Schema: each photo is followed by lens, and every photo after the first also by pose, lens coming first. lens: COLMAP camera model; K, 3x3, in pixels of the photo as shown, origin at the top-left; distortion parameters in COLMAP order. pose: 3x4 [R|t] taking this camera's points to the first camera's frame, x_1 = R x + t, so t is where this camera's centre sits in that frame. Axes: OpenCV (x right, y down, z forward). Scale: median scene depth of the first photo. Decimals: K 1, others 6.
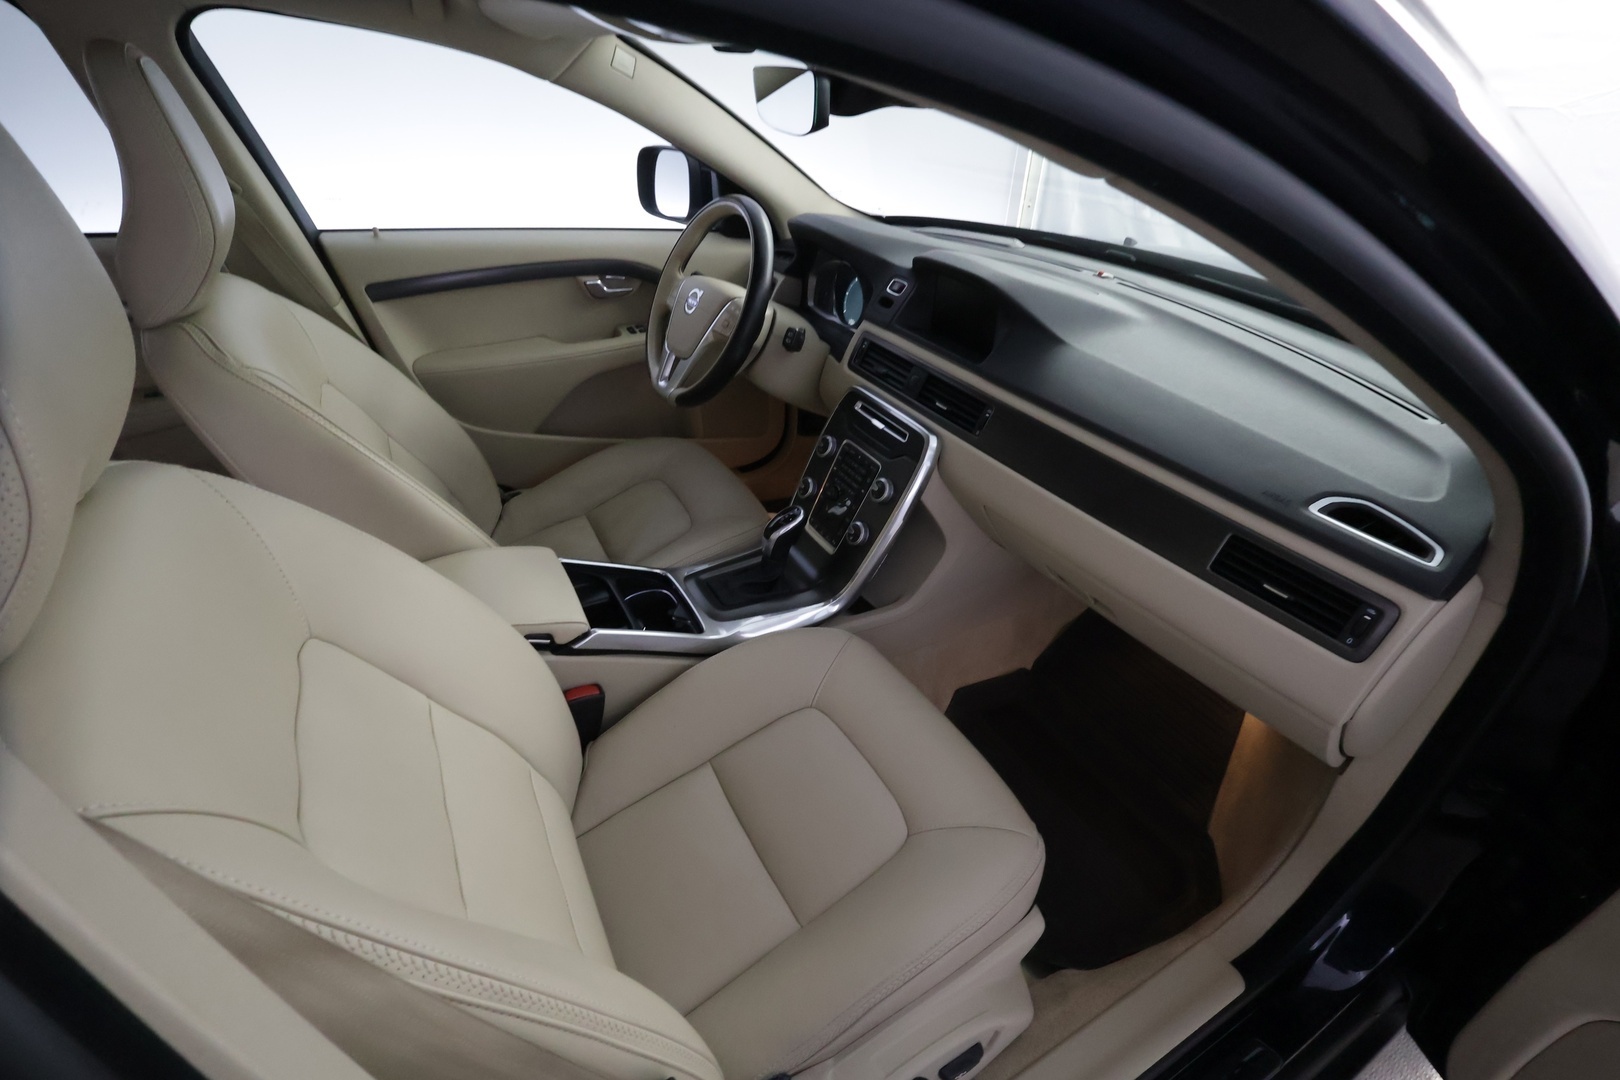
lens RADIAL K [[755.3, 0, 814.8], [0, 755.3, 540.9], [0, 0, 1]] dist [0.004828, 0.002536]
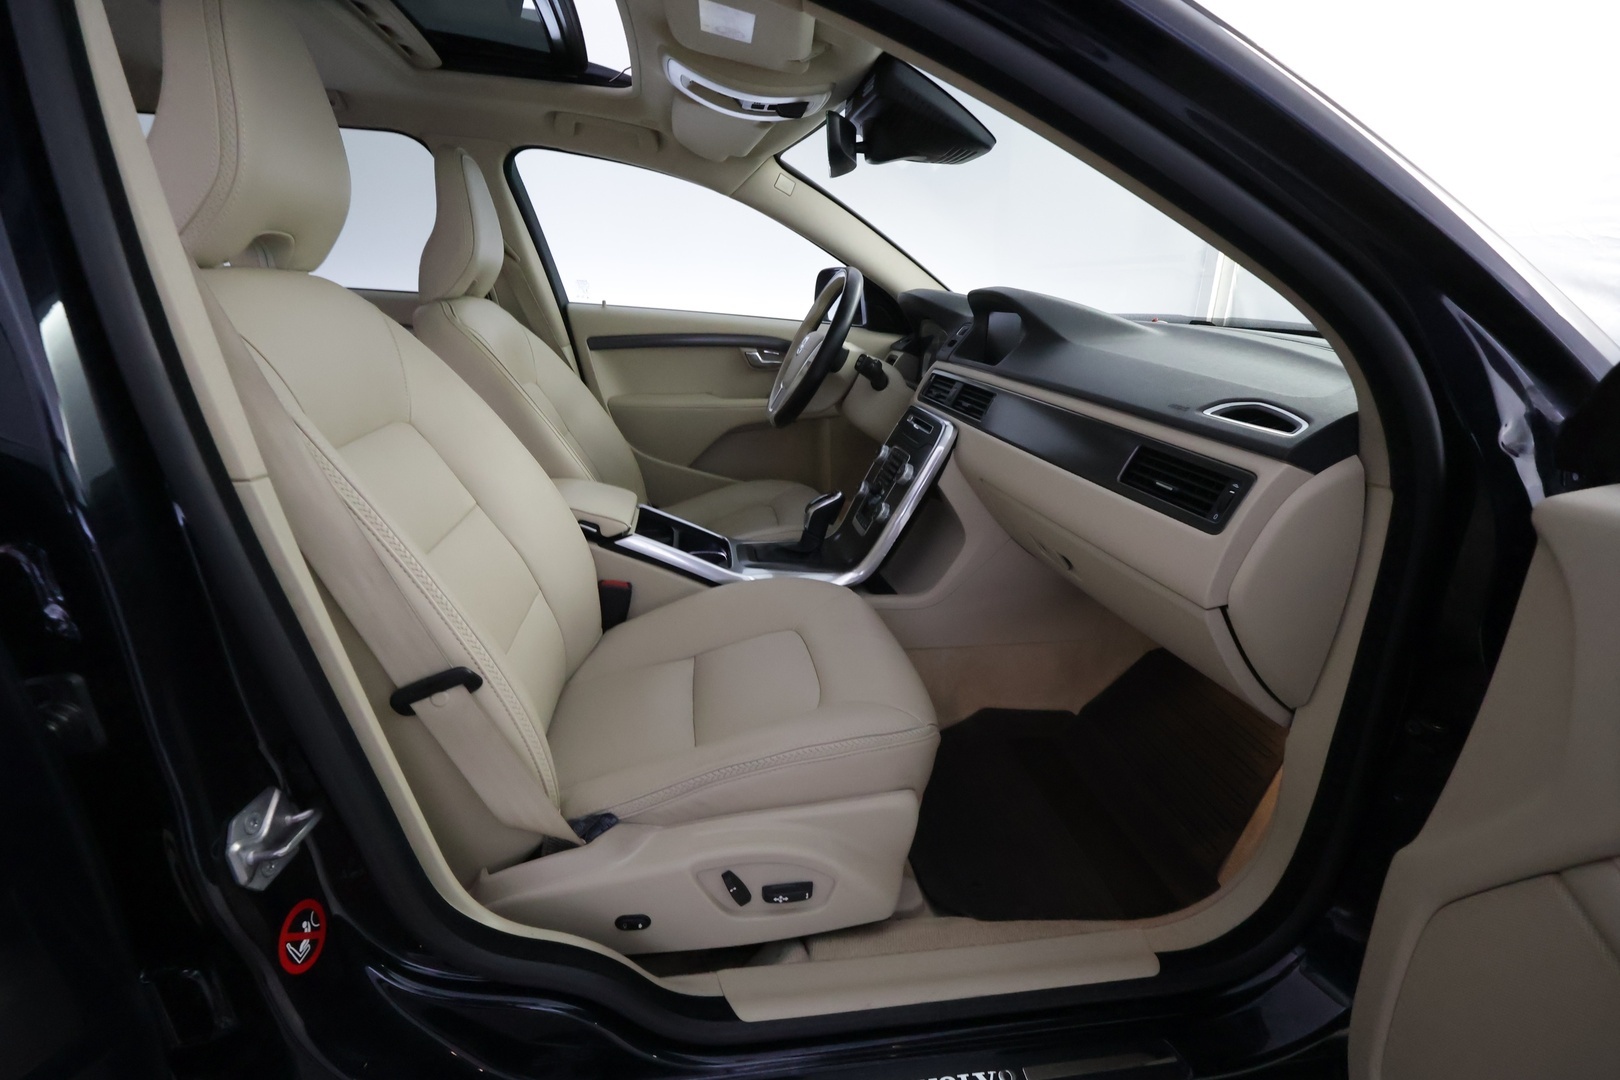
lens RADIAL K [[755.3, 0, 805.1], [0, 755.3, 536.9], [0, 0, 1]] dist [0.004828, 0.002536]
pose [[0.932979, 0.097594, -0.346447, 0.326728], [-0.187017, 0.953850, -0.234936, 0.291751], [0.307530, 0.283982, 0.908174, -0.035270]]
